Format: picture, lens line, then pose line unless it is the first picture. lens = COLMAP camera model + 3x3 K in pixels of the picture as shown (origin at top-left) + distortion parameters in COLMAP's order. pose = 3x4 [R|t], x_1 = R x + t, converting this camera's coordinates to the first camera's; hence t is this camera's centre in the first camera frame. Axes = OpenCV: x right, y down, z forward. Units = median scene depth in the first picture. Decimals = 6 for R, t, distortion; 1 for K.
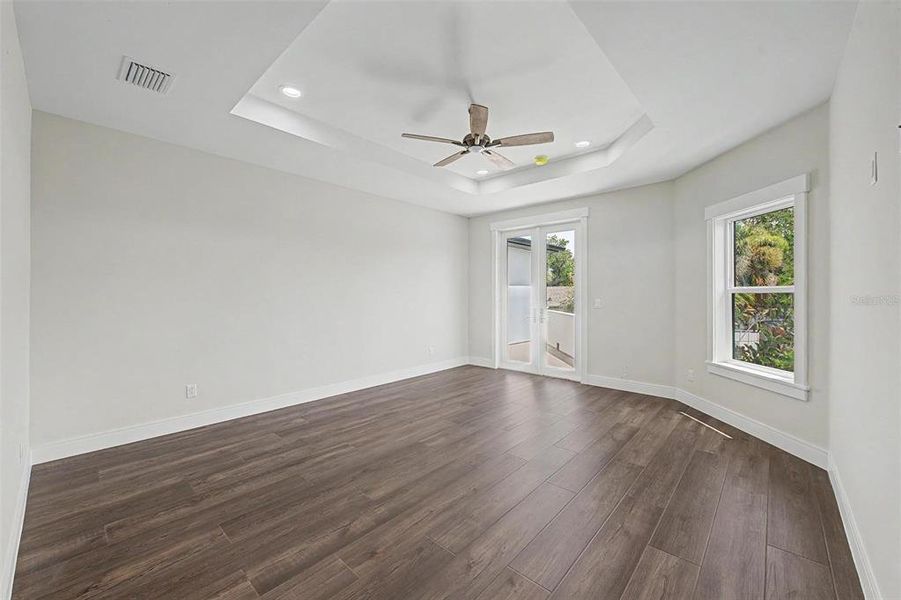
lens RADIAL K [[356.0, 0, 451.1], [0, 356.0, 292.1], [0, 0, 1]] dist [0.001954, 0.000042]
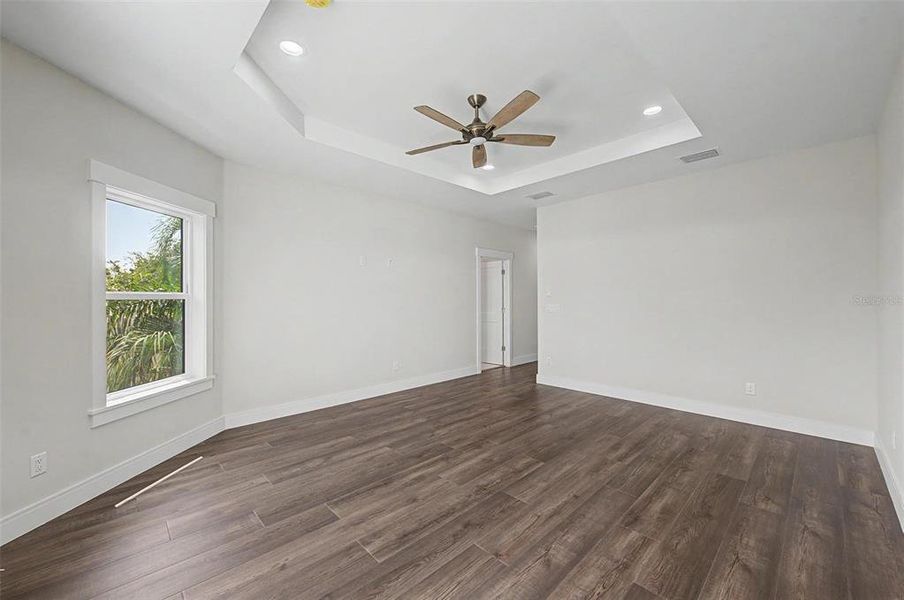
lens RADIAL K [[357.0, 0, 451.2], [0, 357.0, 299.1], [0, 0, 1]] dist [0.002709, -0.000051]
pose [[-0.997441, 0.005068, 0.071308, 0.065490], [0.004767, 0.999979, -0.004391, 0.007496], [-0.071329, -0.004040, -0.997445, 1.650126]]
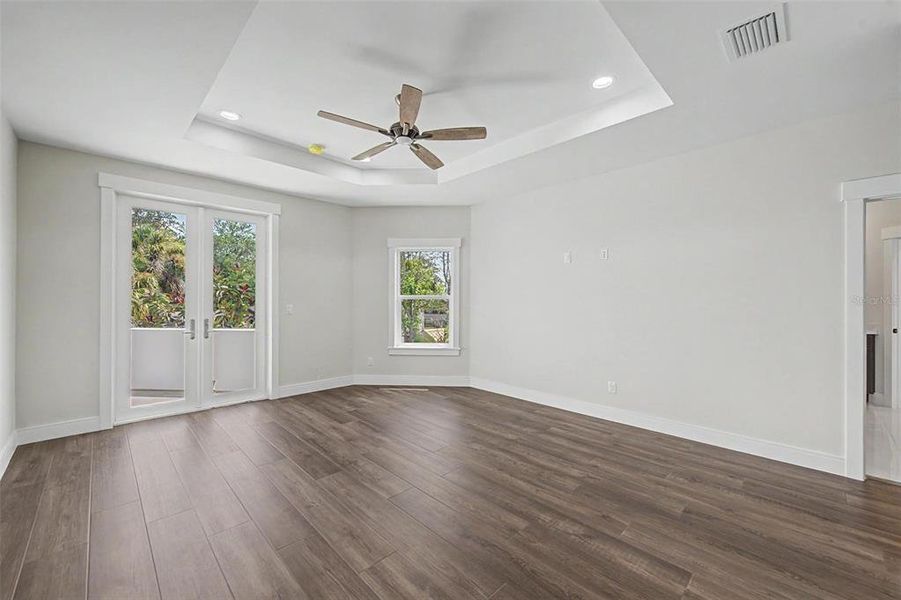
lens RADIAL K [[355.8, 0, 449.7], [0, 355.8, 299.1], [0, 0, 1]] dist [0.002709, -0.000051]
pose [[0.060096, 0.002872, 0.998188, -0.710768], [-0.010056, 0.999947, -0.002272, 0.003367], [-0.998142, -0.009902, 0.060122, 0.712245]]
